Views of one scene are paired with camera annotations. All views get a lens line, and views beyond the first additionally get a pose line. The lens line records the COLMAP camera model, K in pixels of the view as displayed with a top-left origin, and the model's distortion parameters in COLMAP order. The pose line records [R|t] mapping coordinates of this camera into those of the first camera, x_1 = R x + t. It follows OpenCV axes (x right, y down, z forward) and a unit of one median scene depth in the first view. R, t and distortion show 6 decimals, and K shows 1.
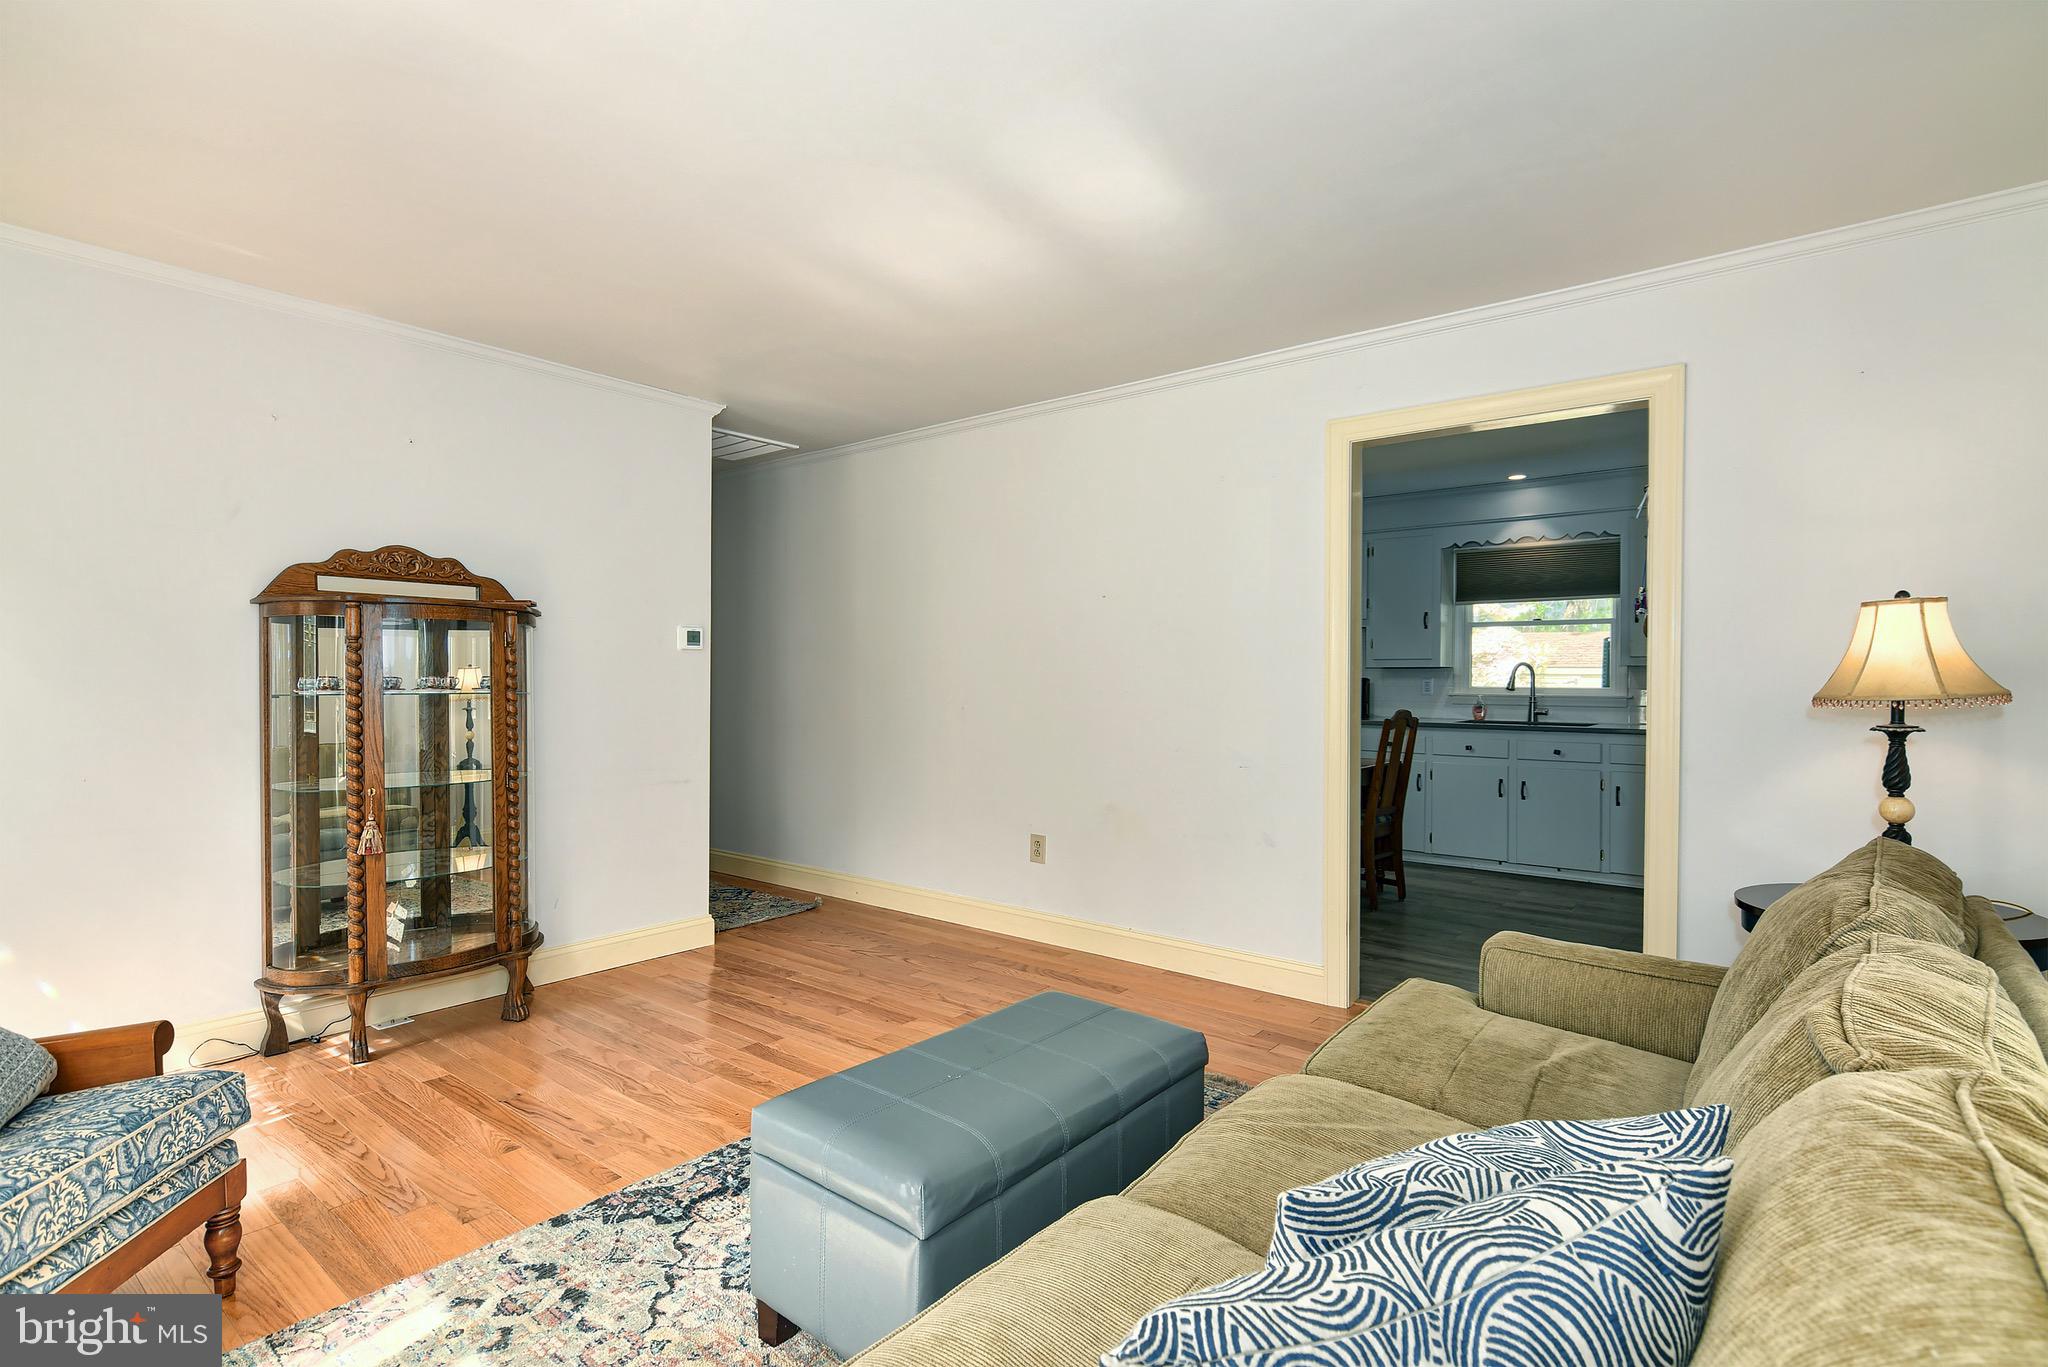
lens RADIAL K [[1000.4, 0, 1024.0], [0, 1000.4, 683.5], [0, 0, 1]] dist [-0.000663, -0.000619]
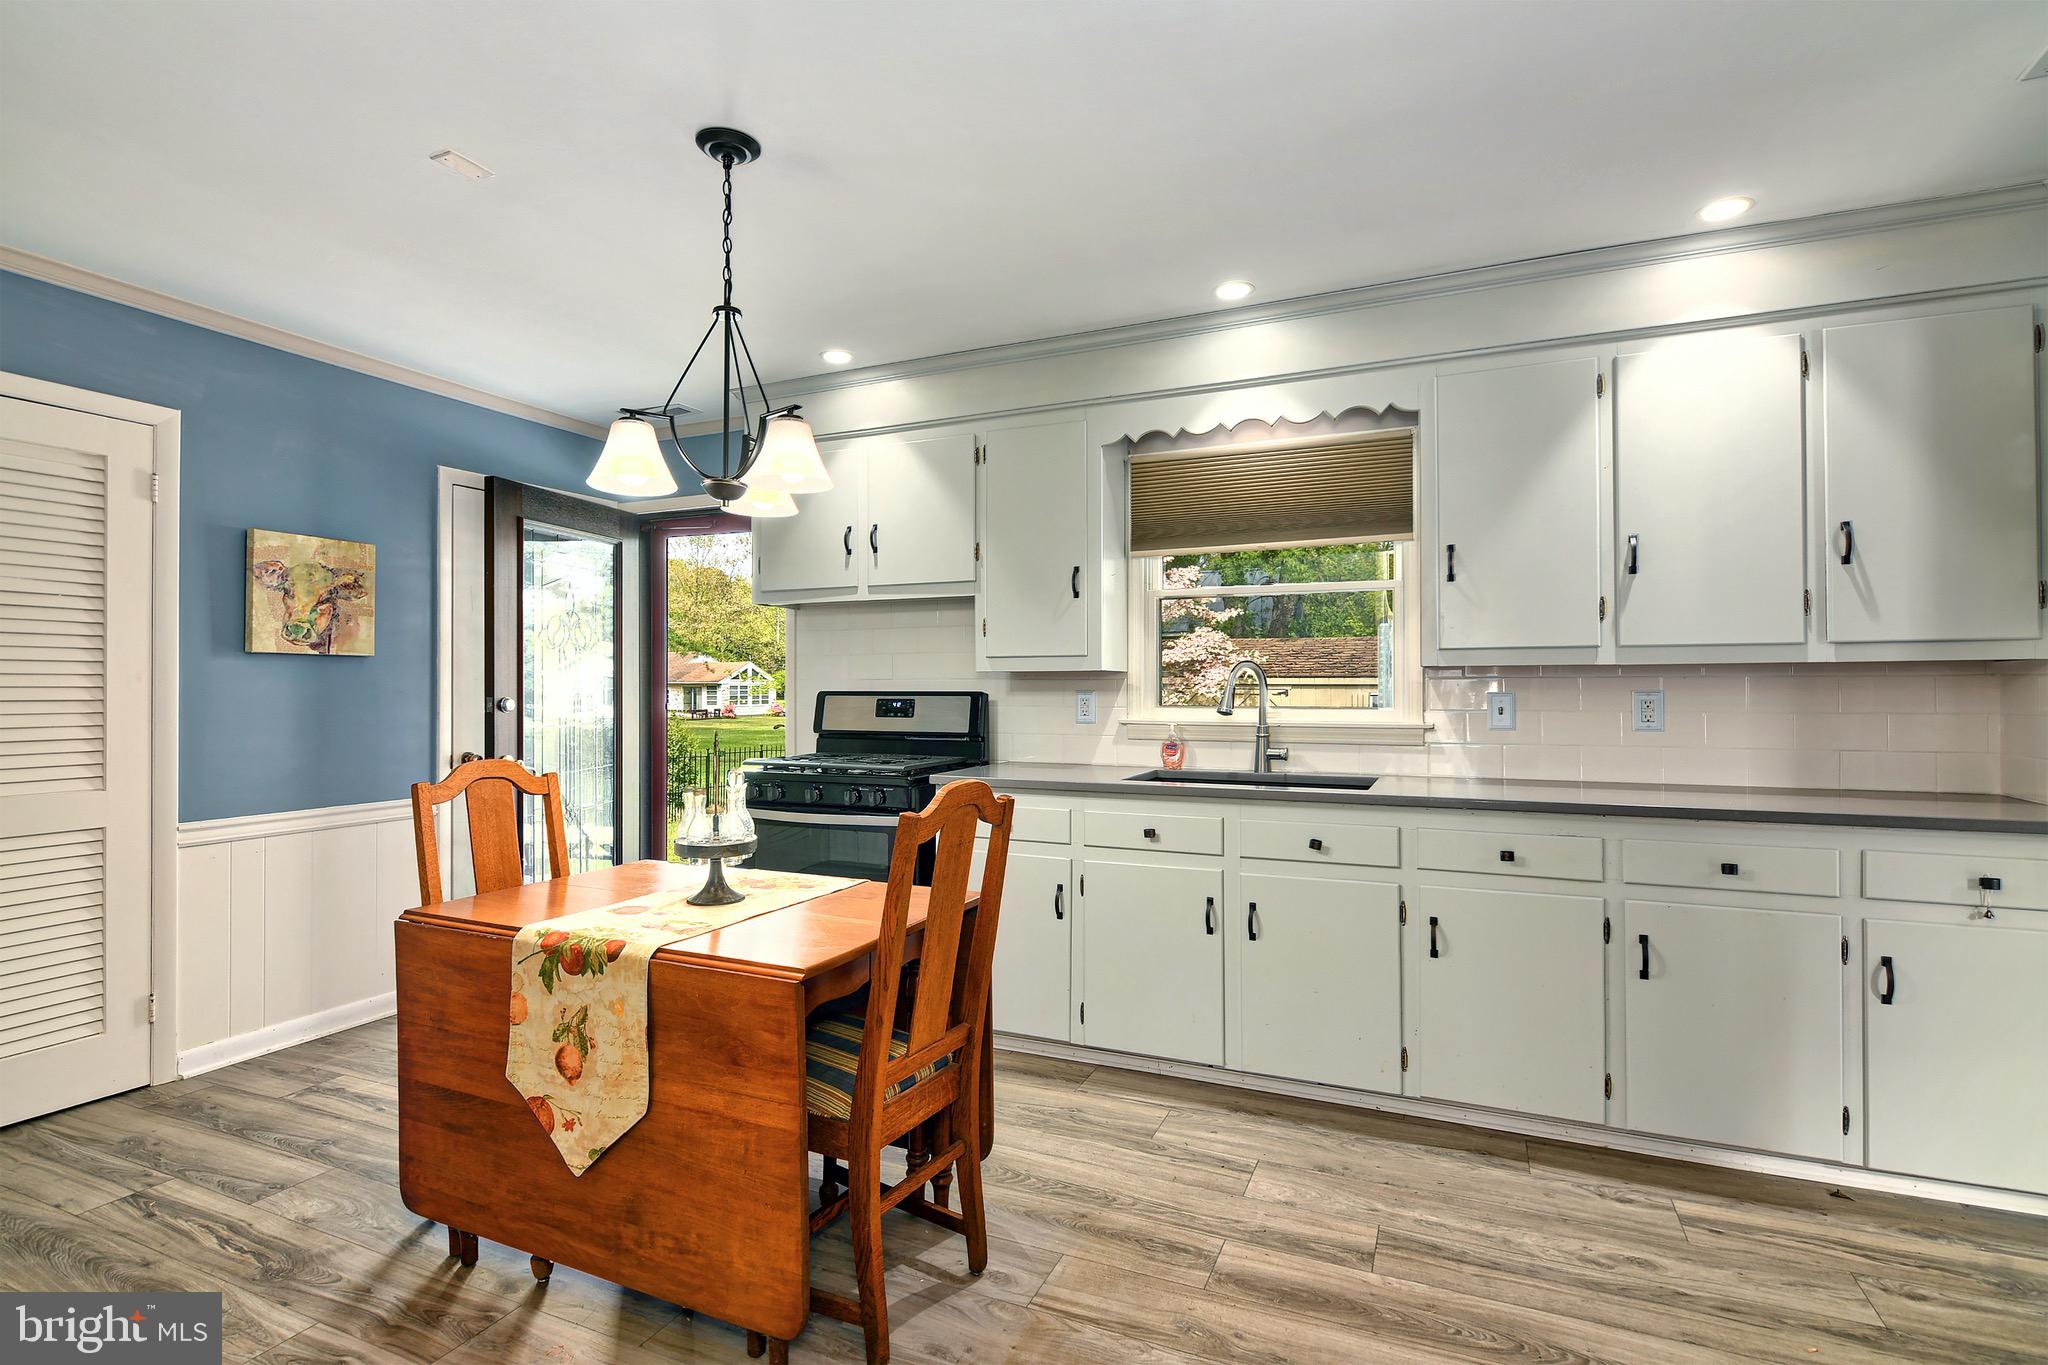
lens RADIAL K [[987.4, 0, 1024.8], [0, 987.4, 677.0], [0, 0, 1]] dist [-0.002418, -0.000411]
pose [[0.965696, -0.001232, 0.259672, 0.456315], [0.005687, 0.999849, -0.016406, -0.010137], [-0.259612, 0.017320, 0.965558, 0.961028]]
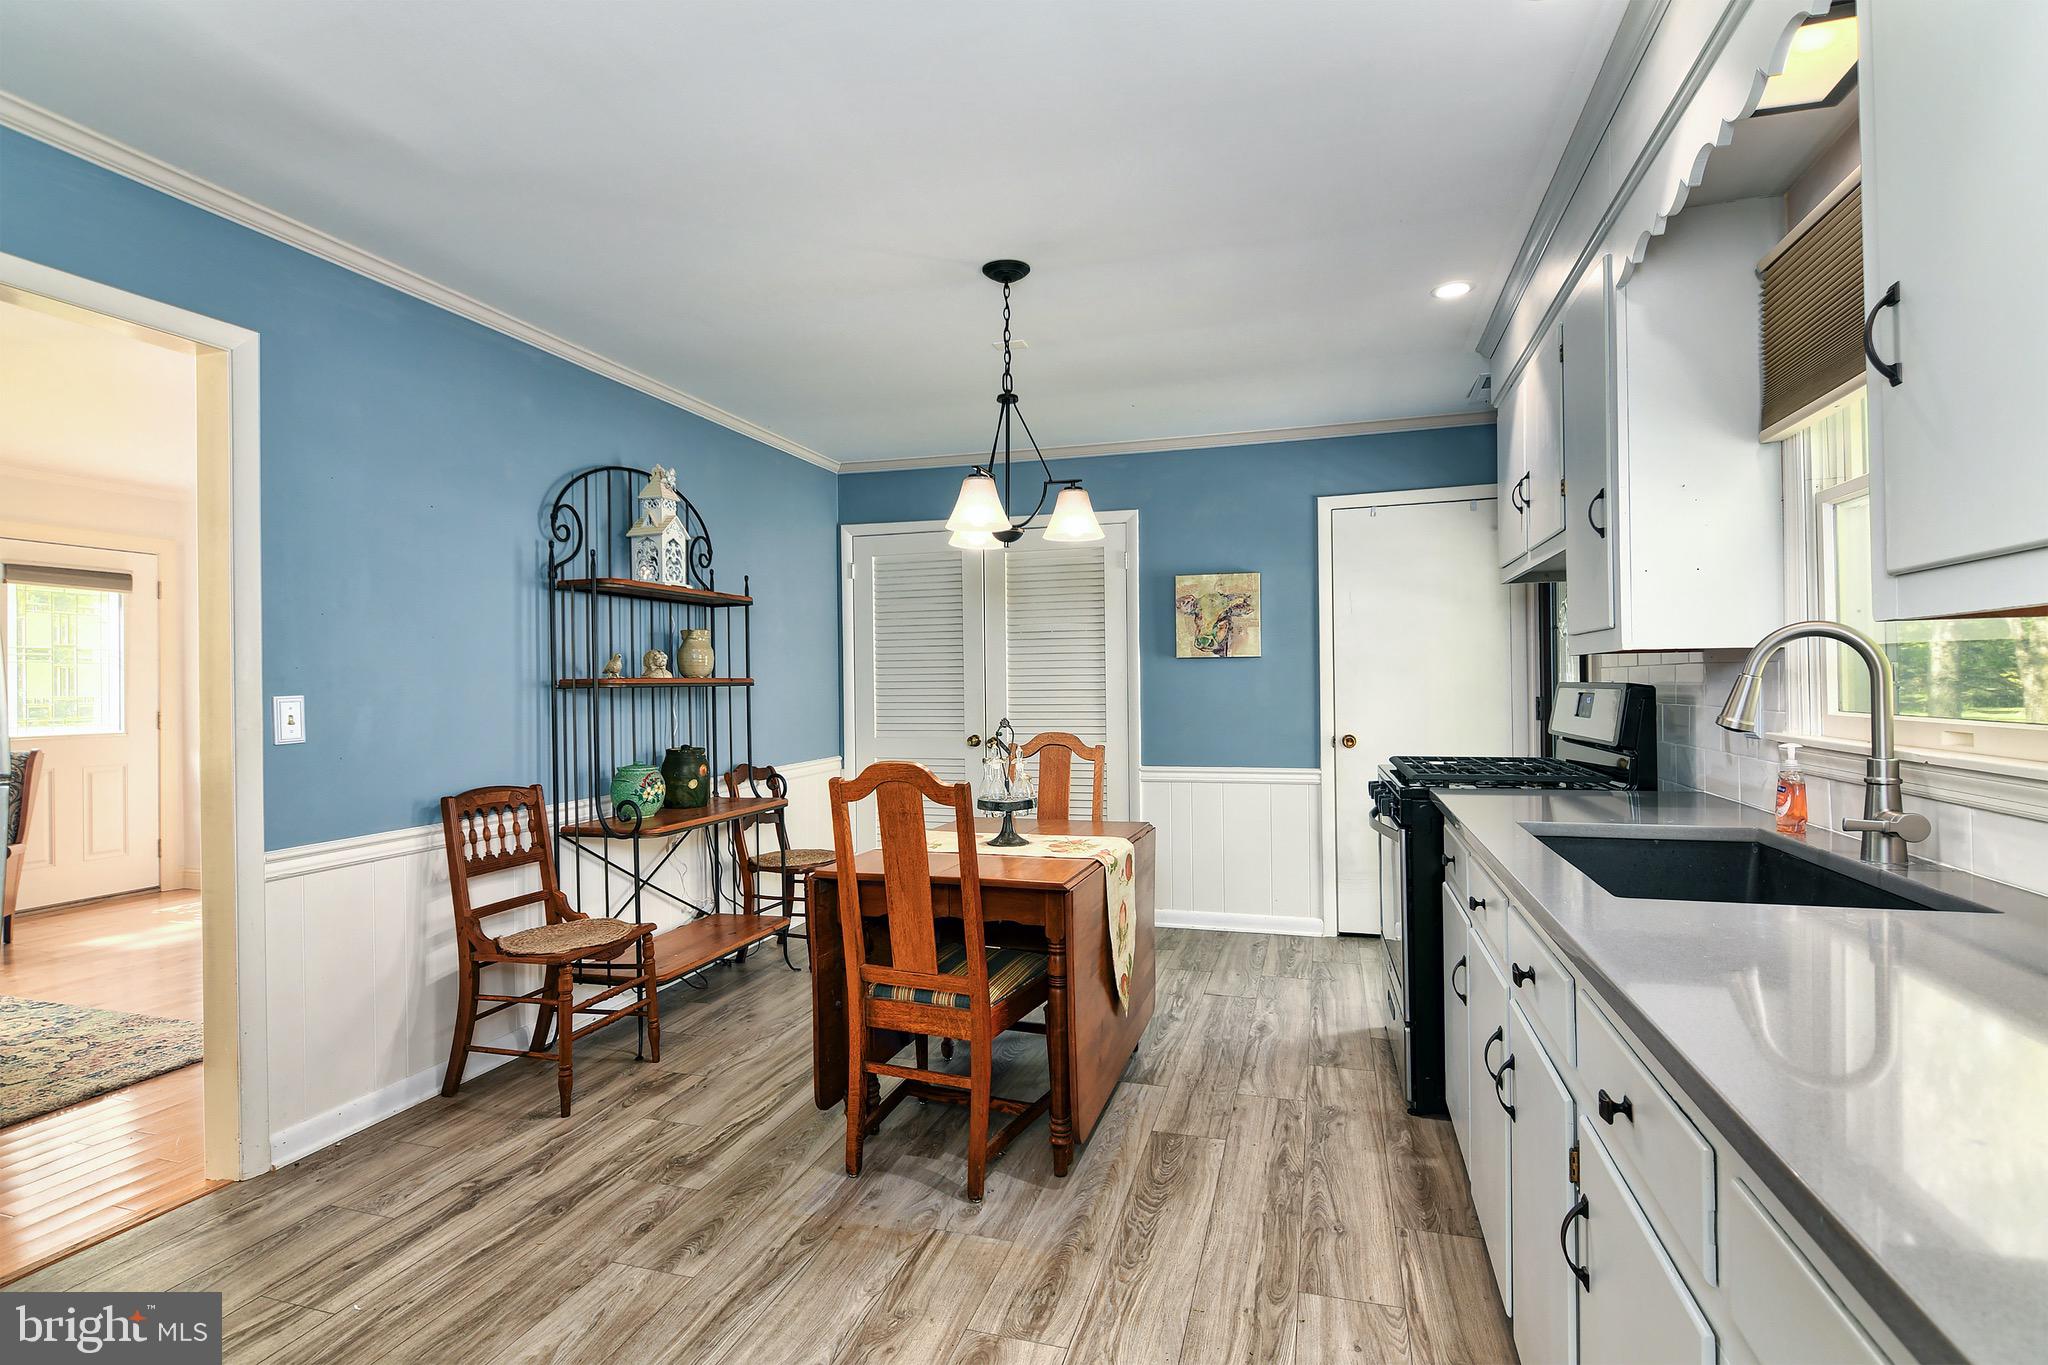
lens RADIAL K [[987.4, 0, 1024.8], [0, 987.4, 677.0], [0, 0, 1]] dist [-0.002418, -0.000411]
pose [[0.375162, -0.011079, -0.926893, 1.215749], [0.005258, 0.999938, -0.009824, -0.012937], [0.926944, -0.001188, 0.375197, 1.321268]]
